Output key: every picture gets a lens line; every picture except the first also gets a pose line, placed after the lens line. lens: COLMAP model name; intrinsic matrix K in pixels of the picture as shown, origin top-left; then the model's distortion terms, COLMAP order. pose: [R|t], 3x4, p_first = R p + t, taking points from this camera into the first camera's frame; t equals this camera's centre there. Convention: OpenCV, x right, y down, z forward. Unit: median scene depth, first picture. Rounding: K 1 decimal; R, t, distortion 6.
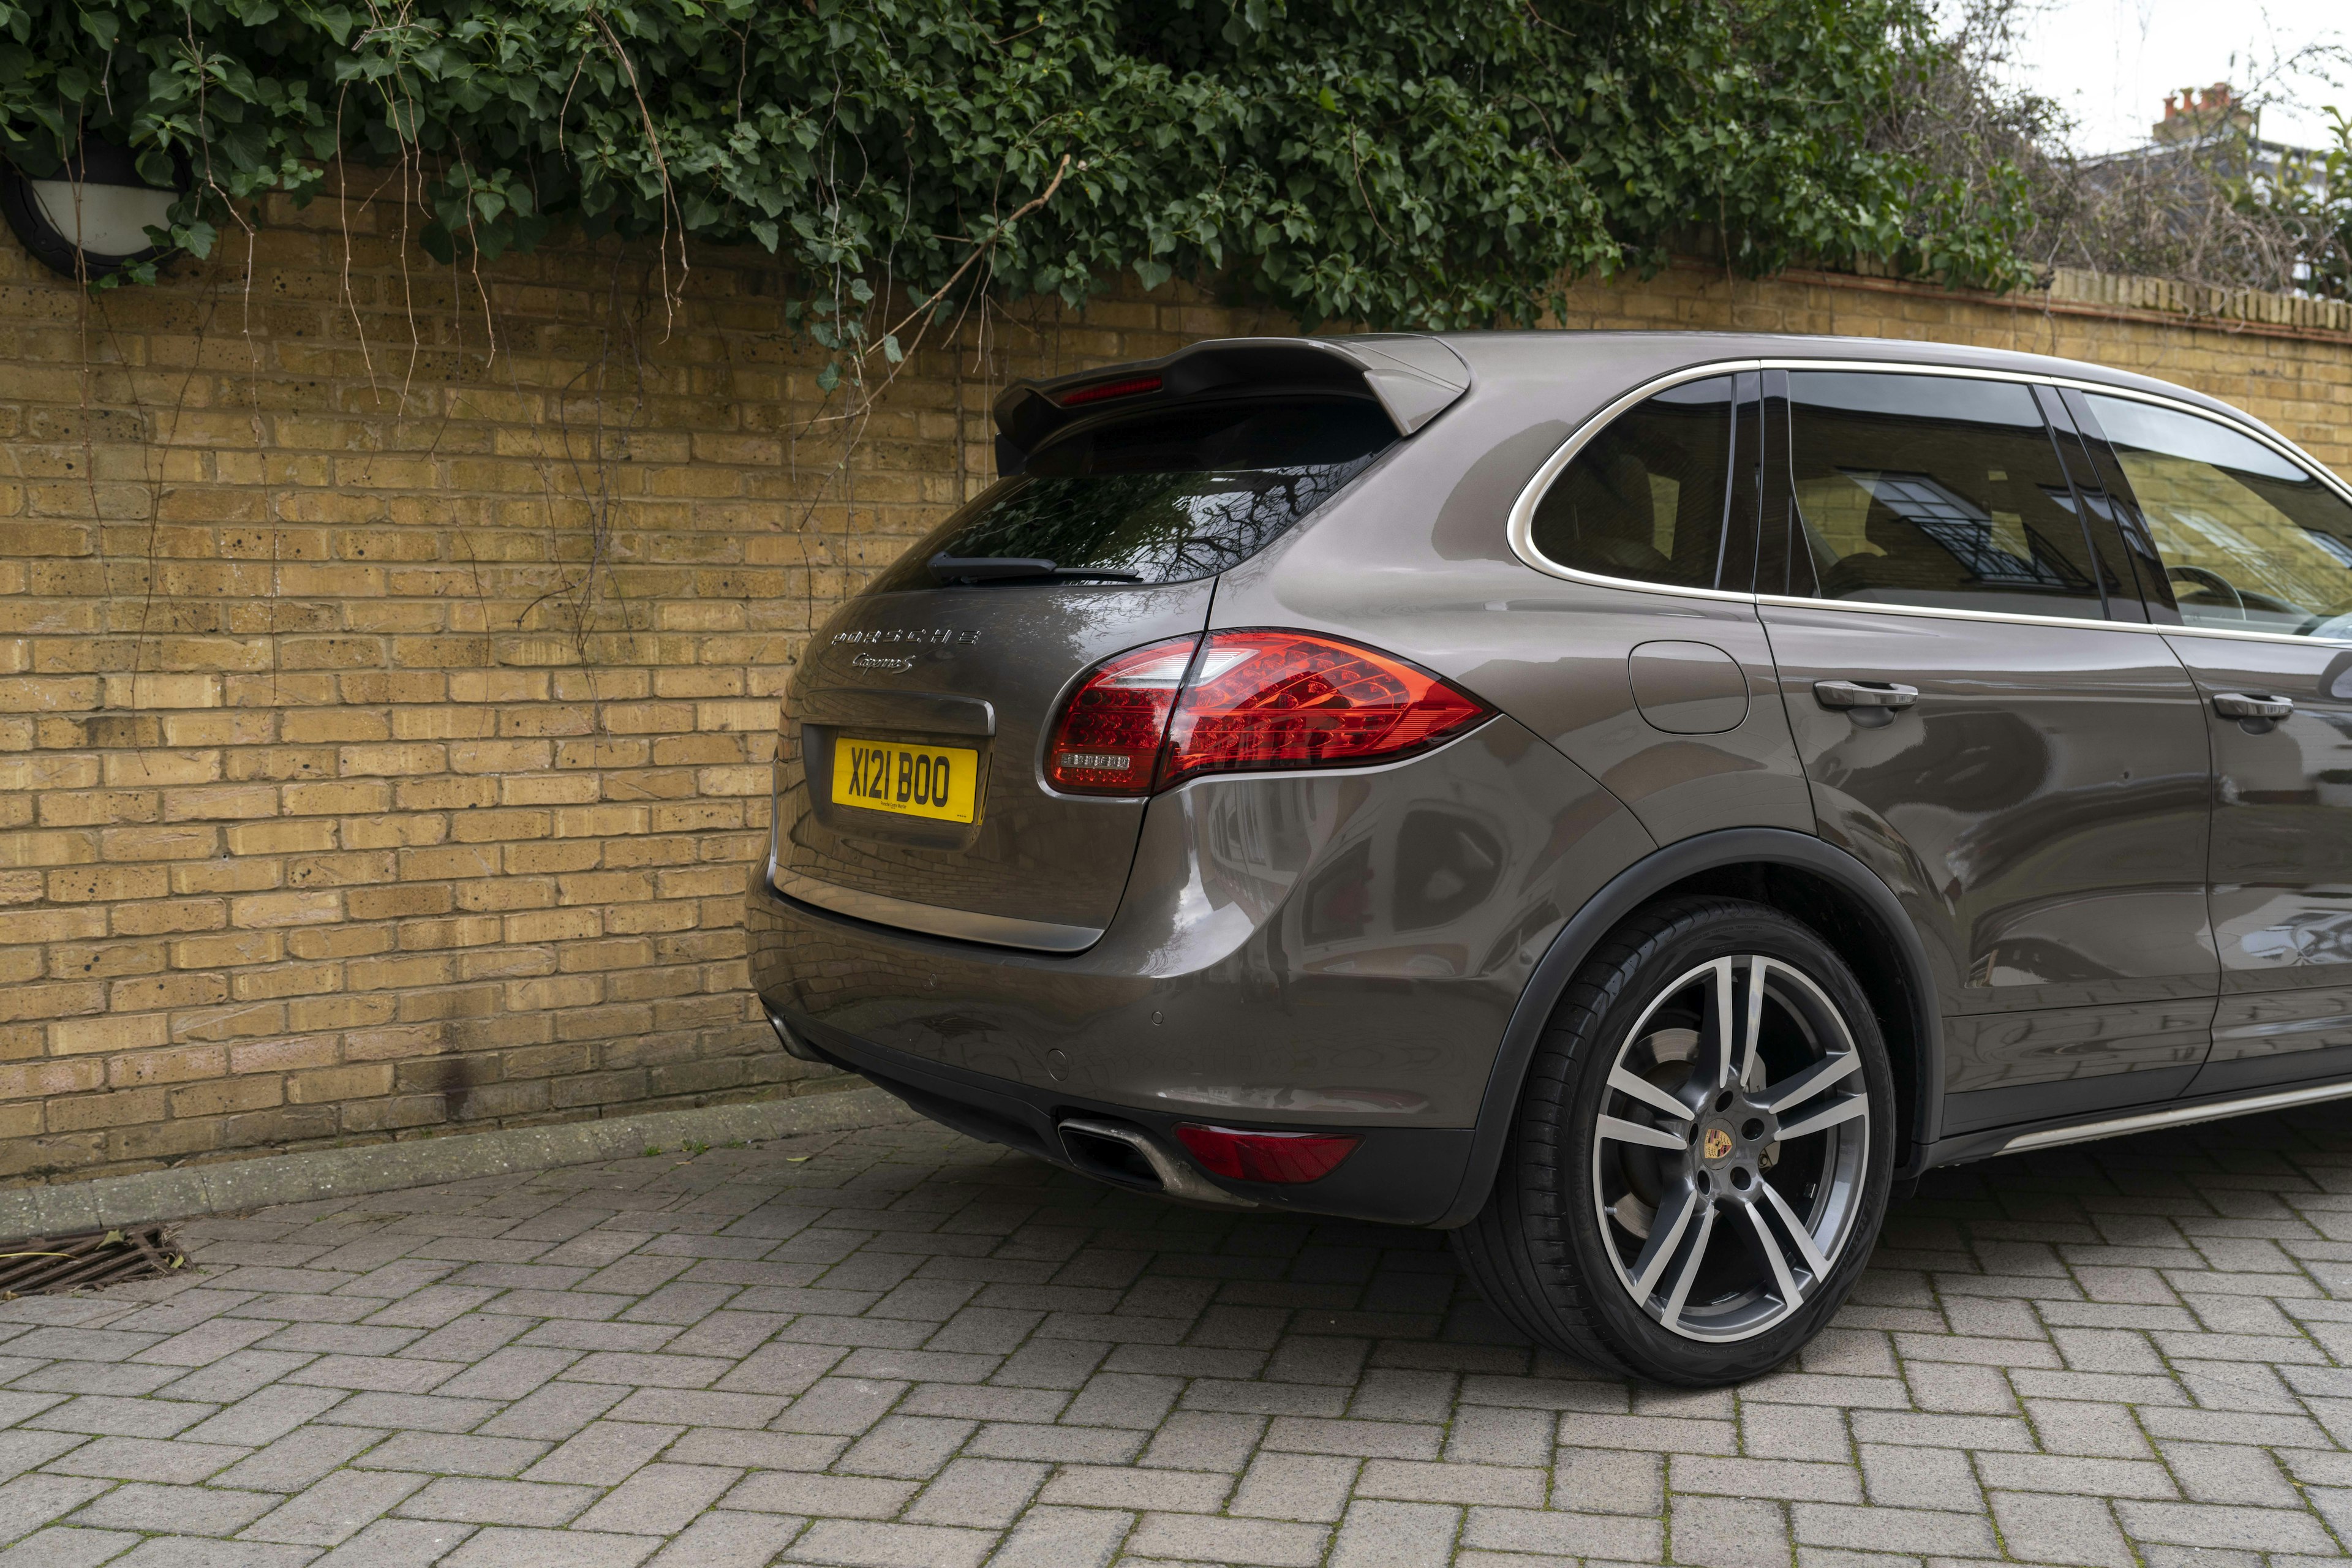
lens RADIAL K [[2307.6, 0, 1177.3], [0, 2307.6, 796.8], [0, 0, 1]] dist [0.005805, 0.000000]
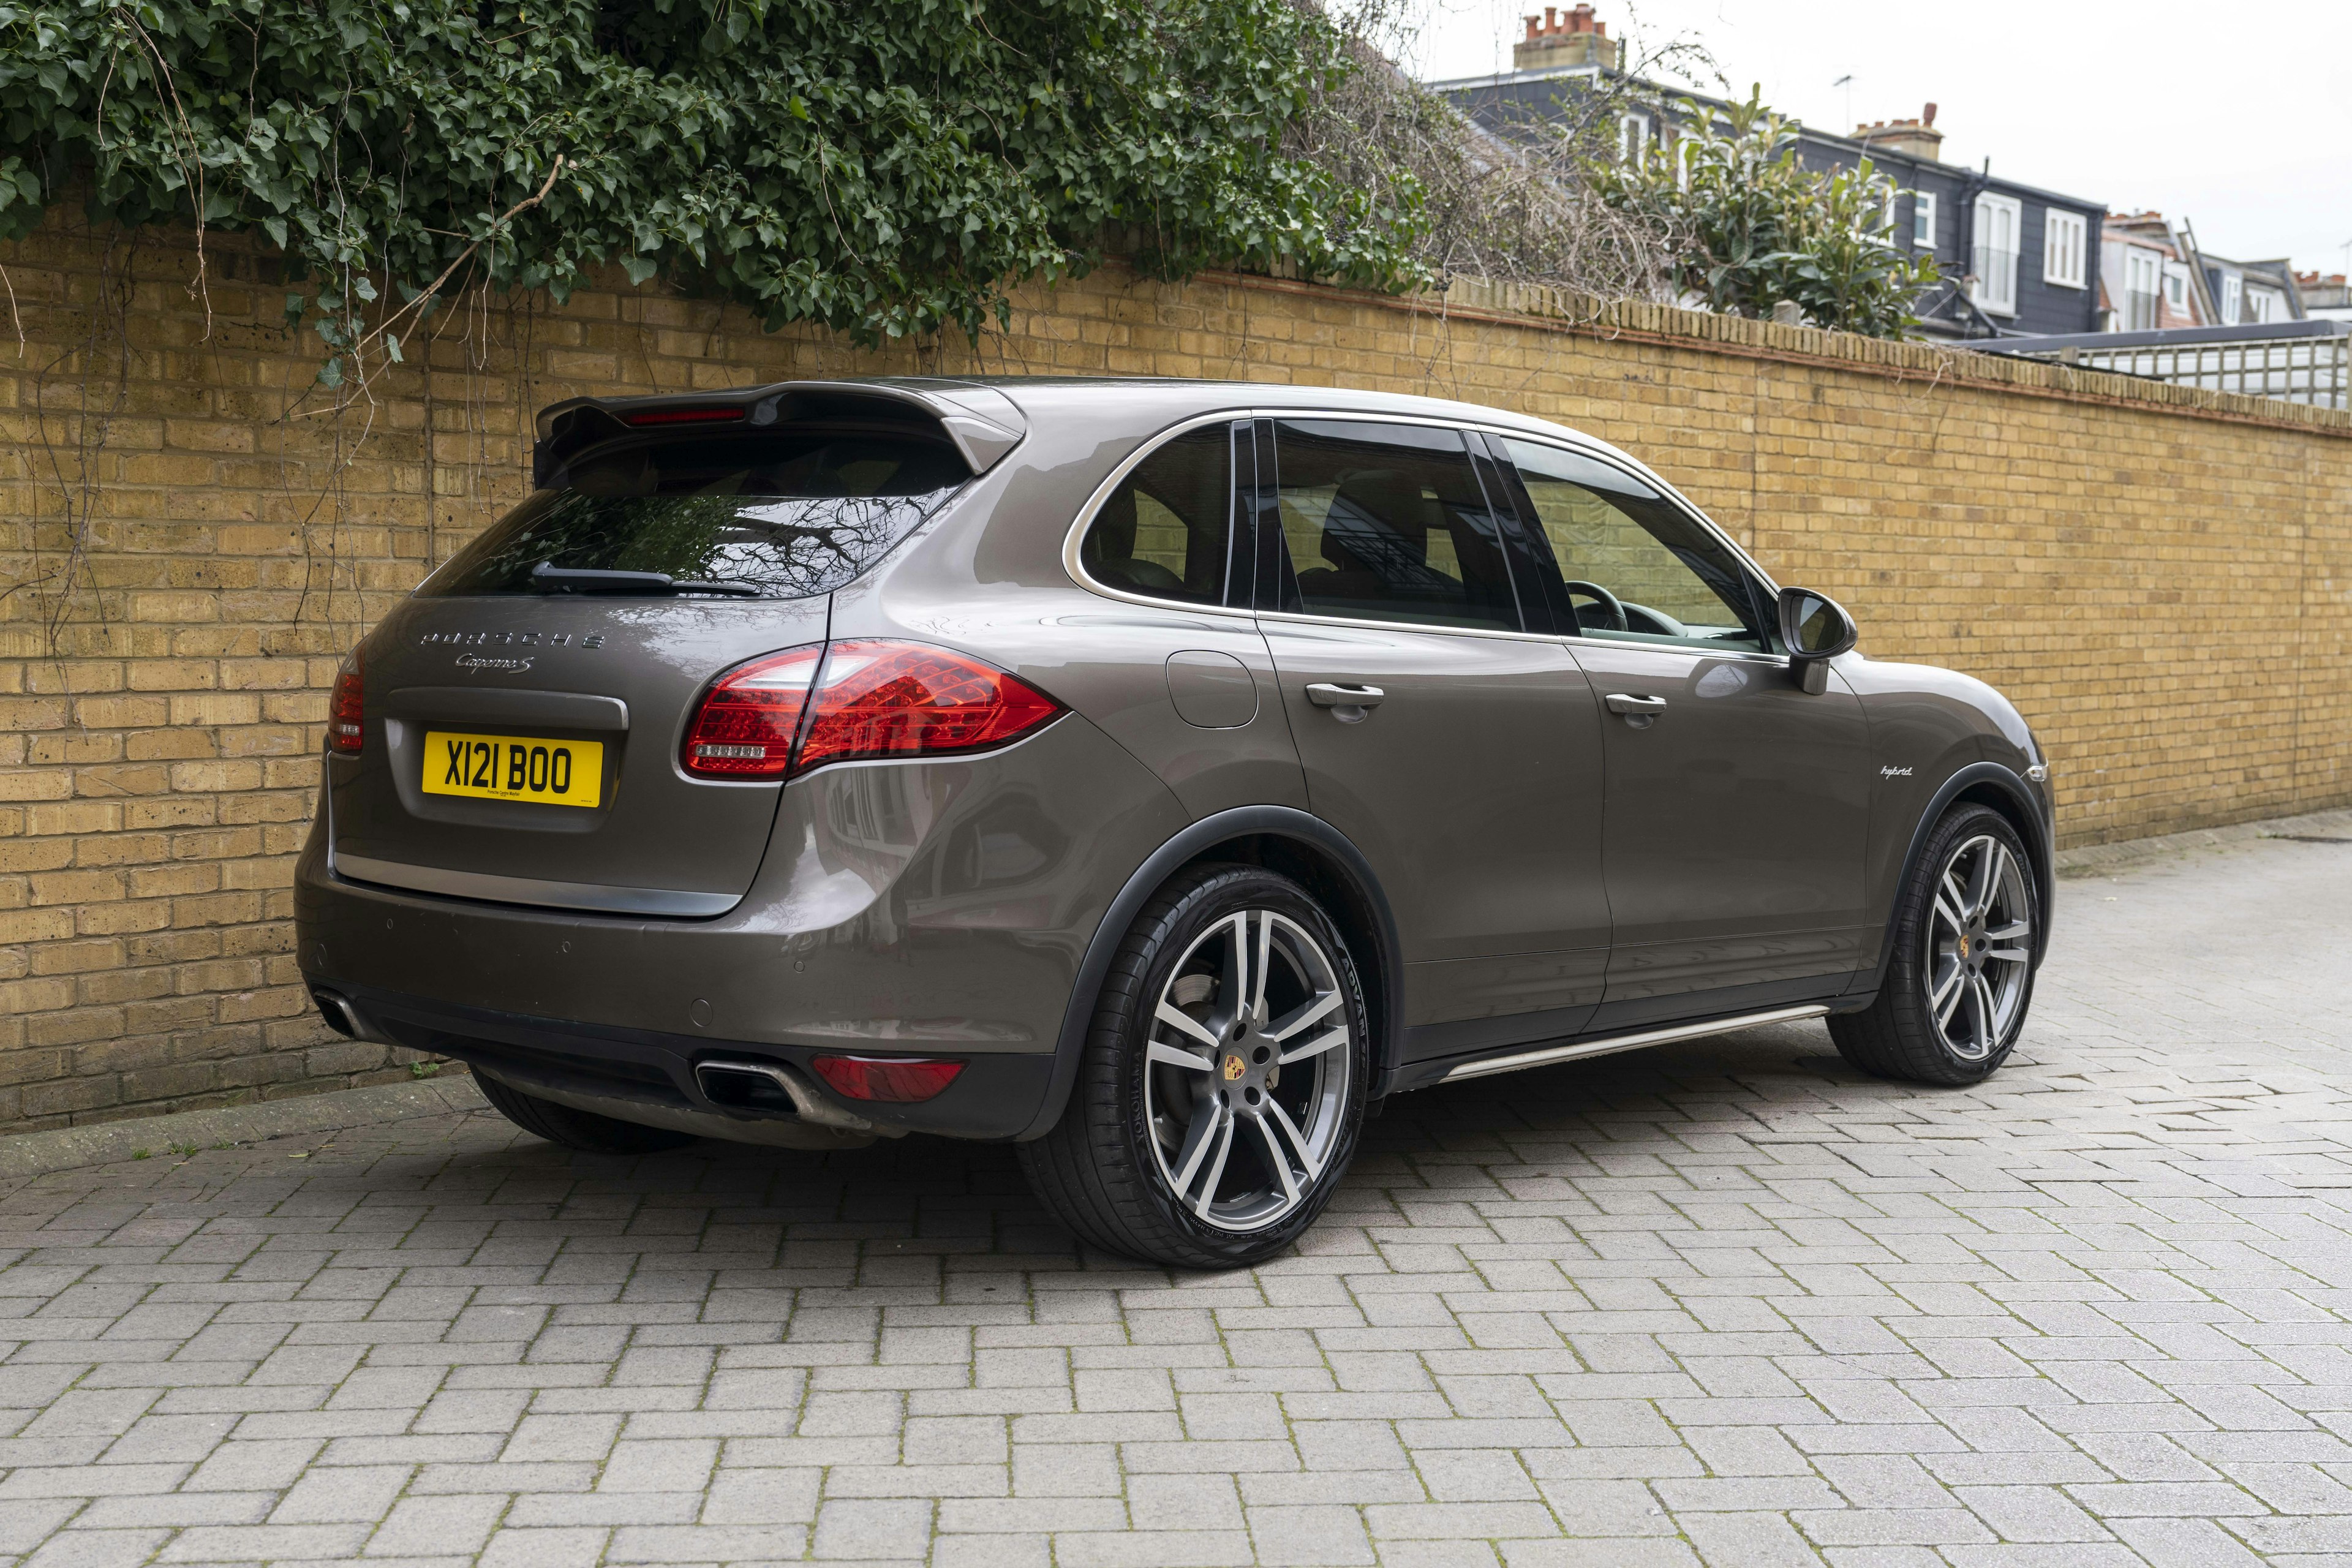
lens RADIAL K [[2845.5, 0, 1188.9], [0, 2845.5, 837.4], [0, 0, 1]] dist [0.013974, 0.000000]
pose [[0.959460, -0.011648, 0.281606, -0.150096], [0.008459, 0.999886, 0.012539, 0.008238], [-0.281720, -0.009648, 0.959448, -0.304223]]
